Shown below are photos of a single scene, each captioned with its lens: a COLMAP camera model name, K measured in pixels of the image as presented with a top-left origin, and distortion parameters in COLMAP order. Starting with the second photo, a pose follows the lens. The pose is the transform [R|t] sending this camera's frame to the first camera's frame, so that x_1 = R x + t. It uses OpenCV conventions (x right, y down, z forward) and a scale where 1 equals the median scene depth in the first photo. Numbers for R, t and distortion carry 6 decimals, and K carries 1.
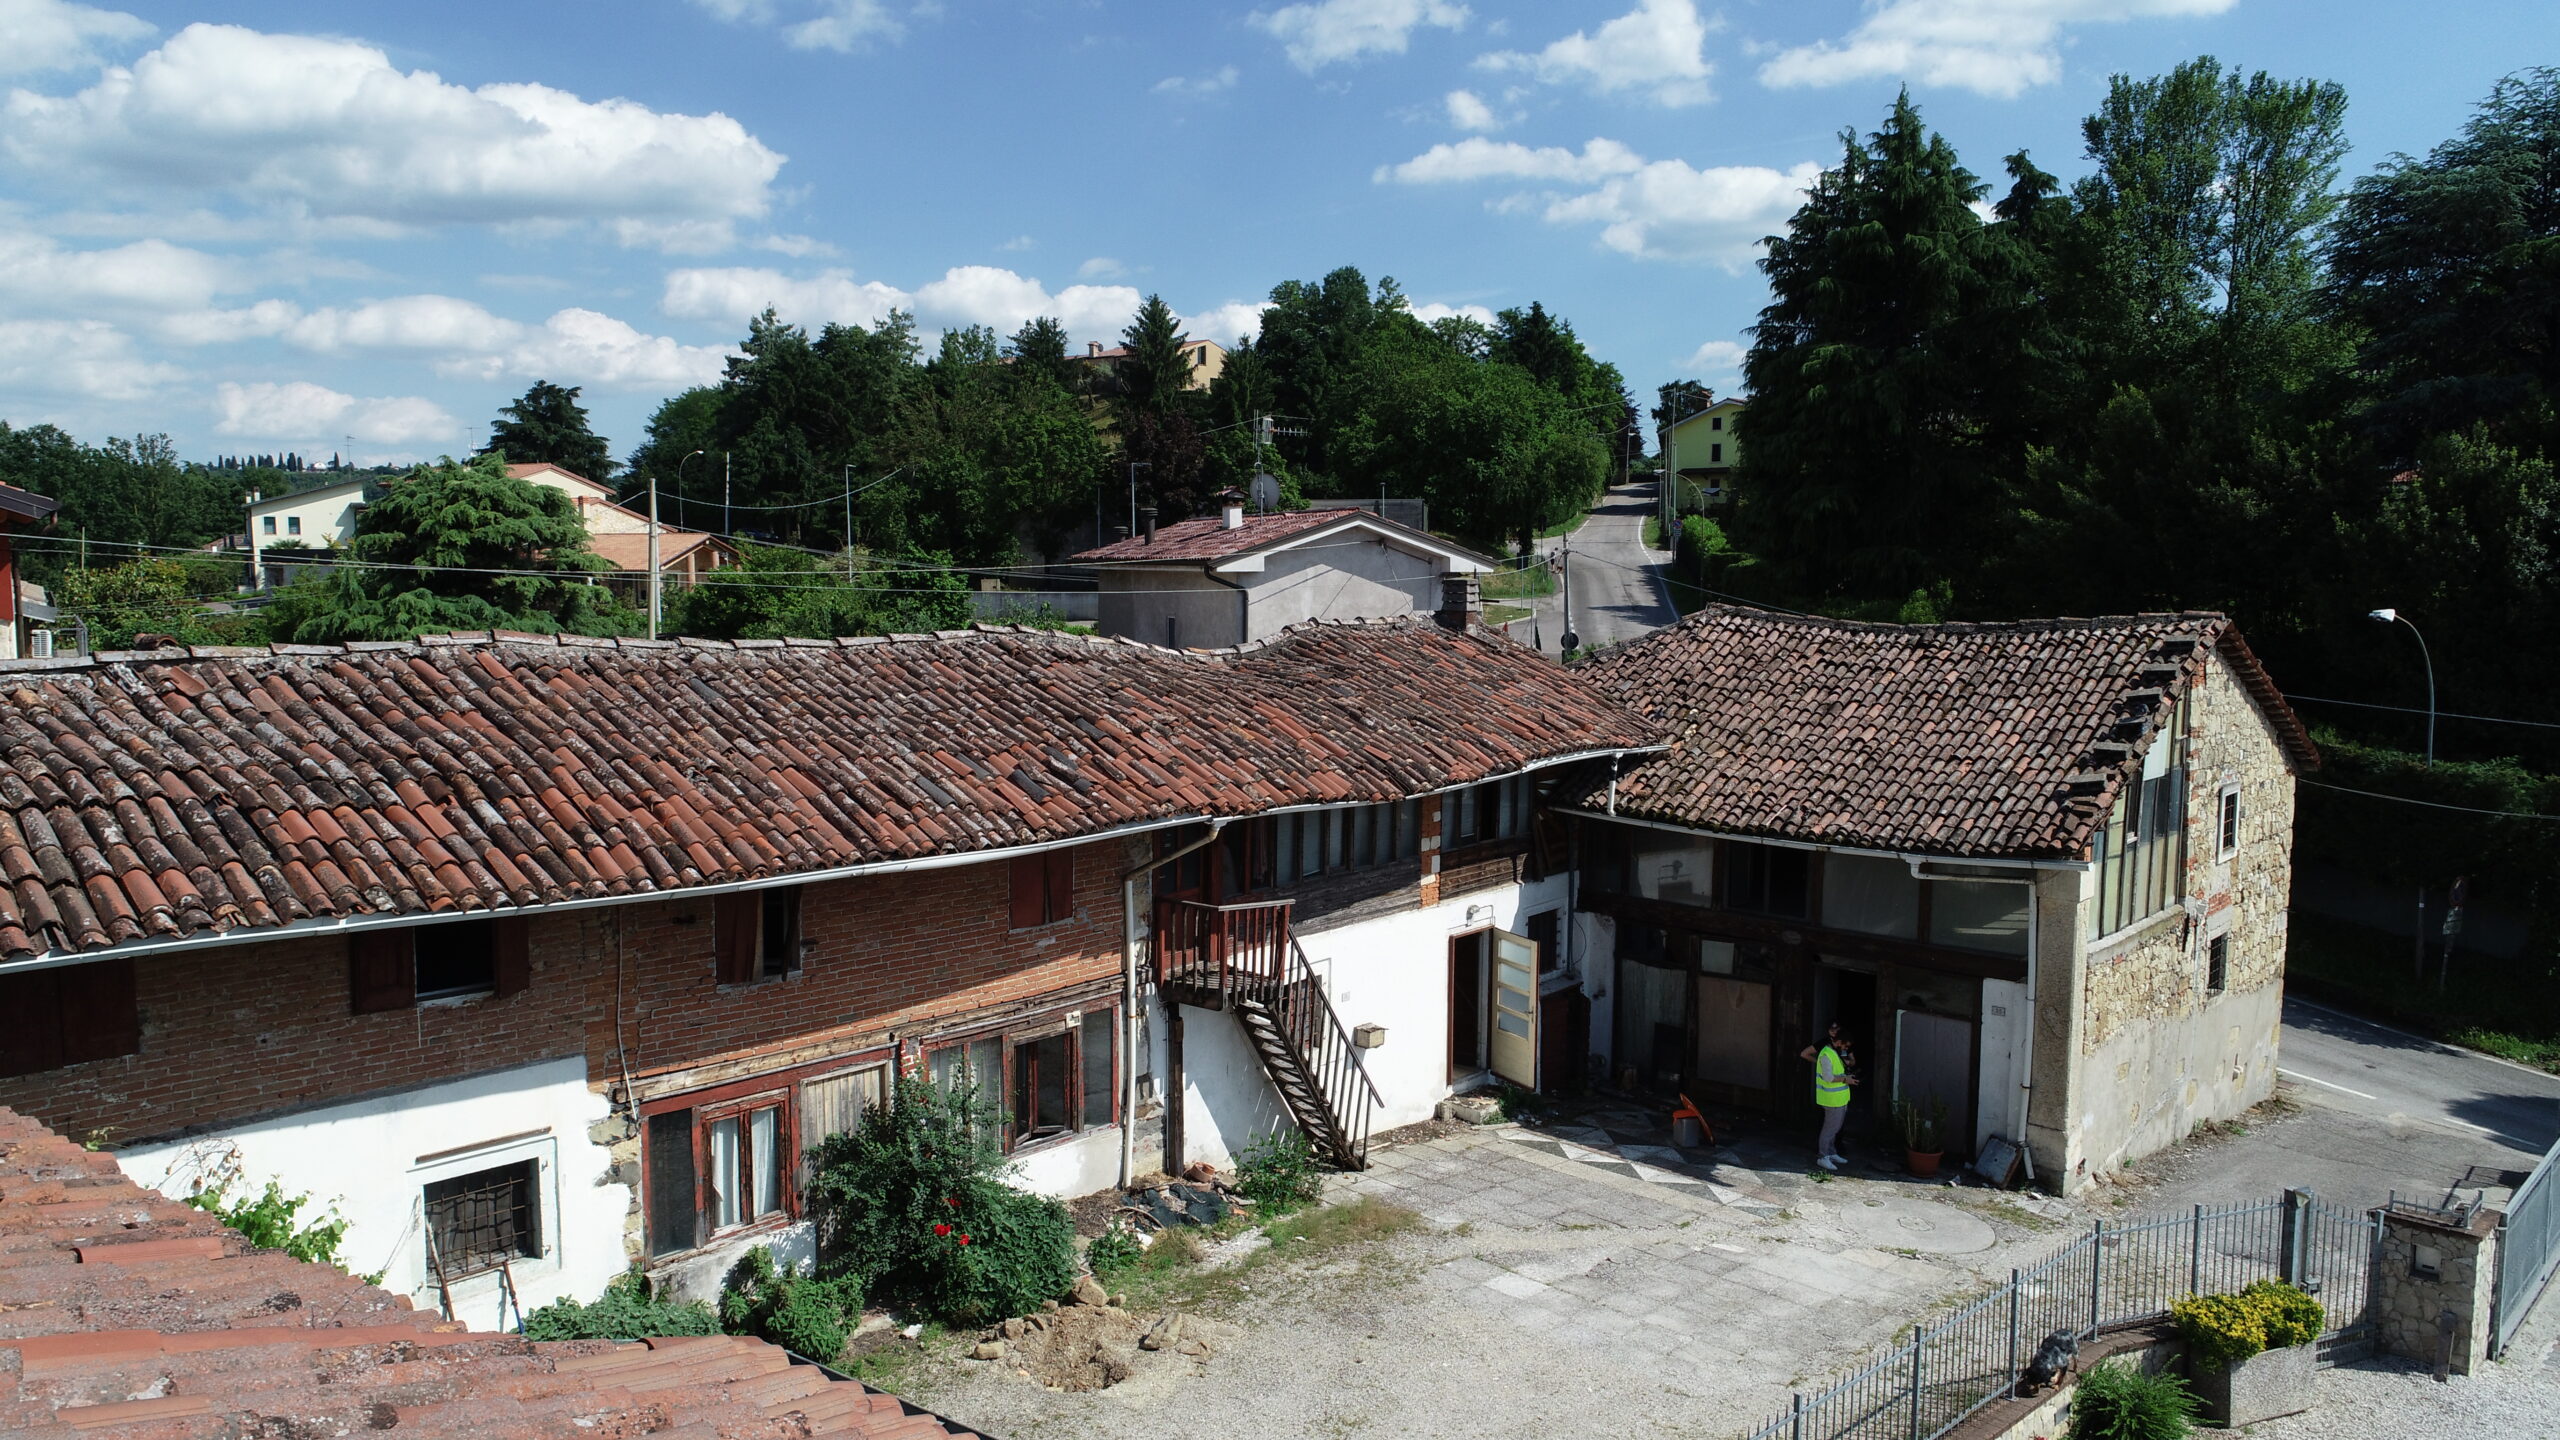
lens RADIAL K [[1729.7, 0, 1282.1], [0, 1729.7, 721.7], [0, 0, 1]] dist [0.001065, 0.002714]
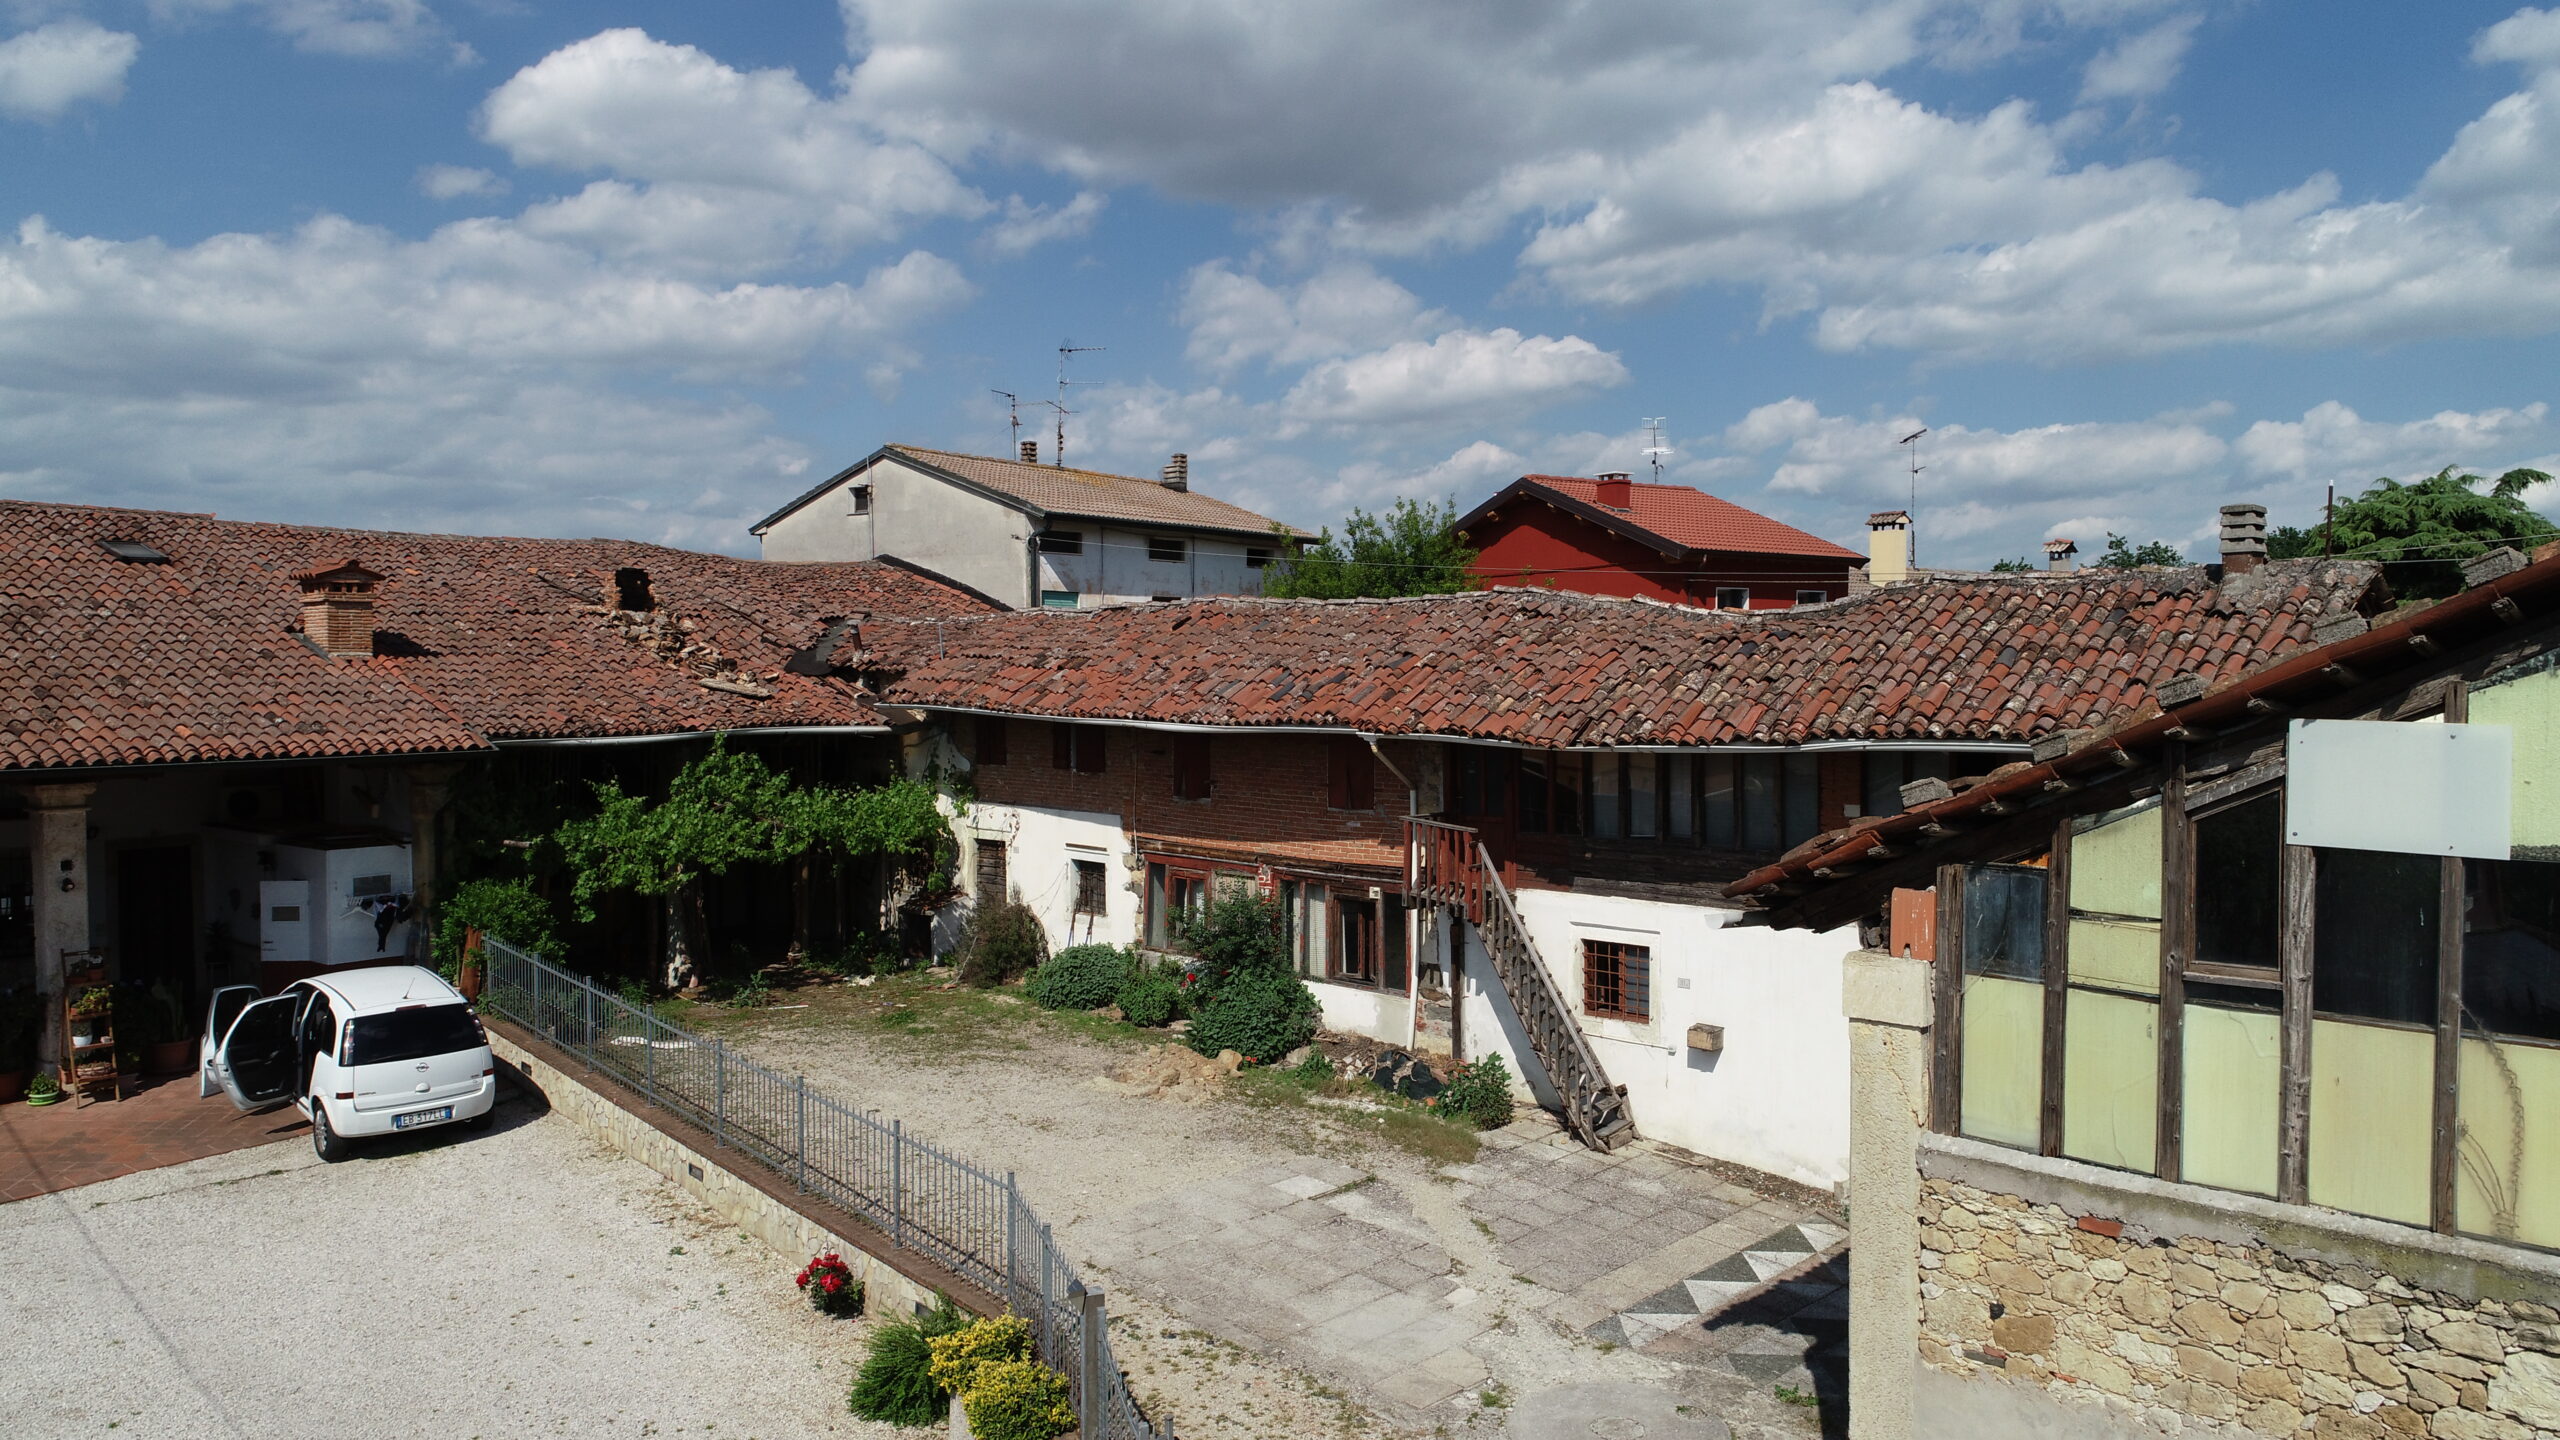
lens RADIAL K [[1729.7, 0, 1279.1], [0, 1729.7, 729.4], [0, 0, 1]] dist [0.001065, 0.002714]
pose [[-0.041095, 0.031315, -0.998664, 0.964528], [-0.089379, 0.995386, 0.034891, 0.014310], [0.995150, 0.090693, -0.038106, 0.826825]]
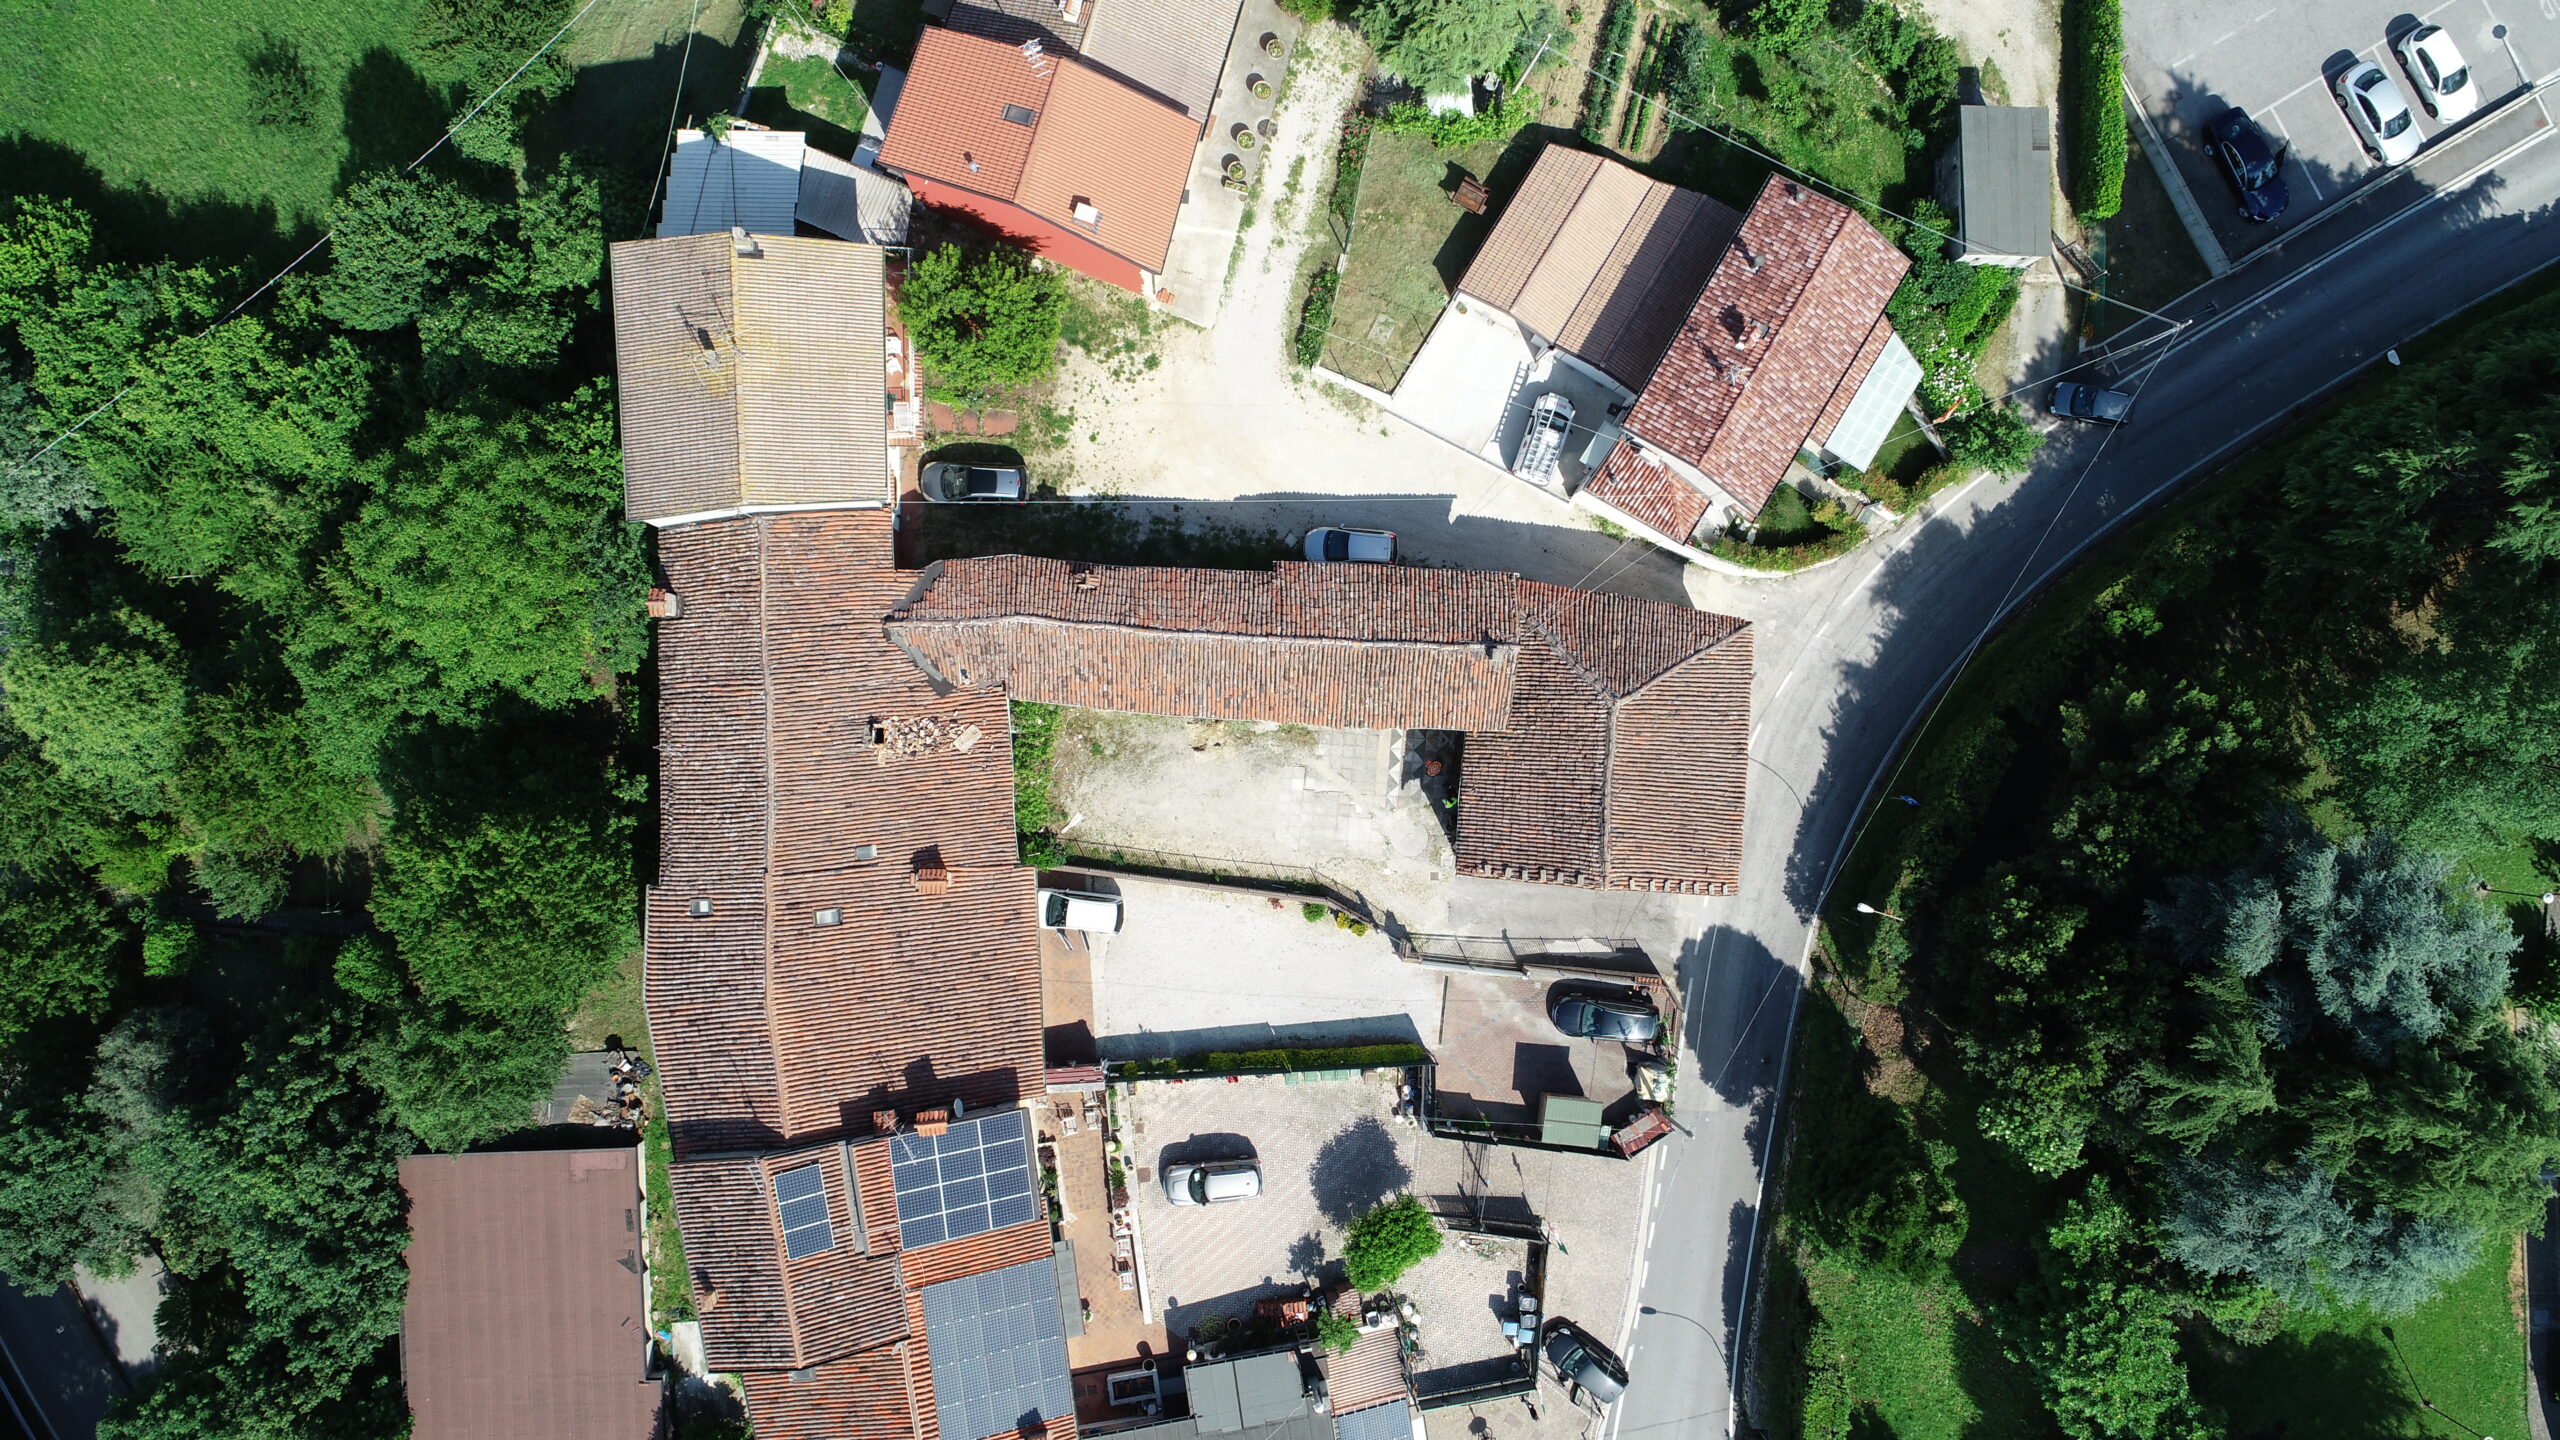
lens RADIAL K [[1729.7, 0, 1277.7], [0, 1729.7, 727.8], [0, 0, 1]] dist [0.001065, 0.002714]
pose [[0.612480, 0.789829, 0.032236, -0.123740], [-0.120805, 0.053223, 0.991248, -3.329643], [0.781201, -0.611014, 0.128013, 0.402527]]
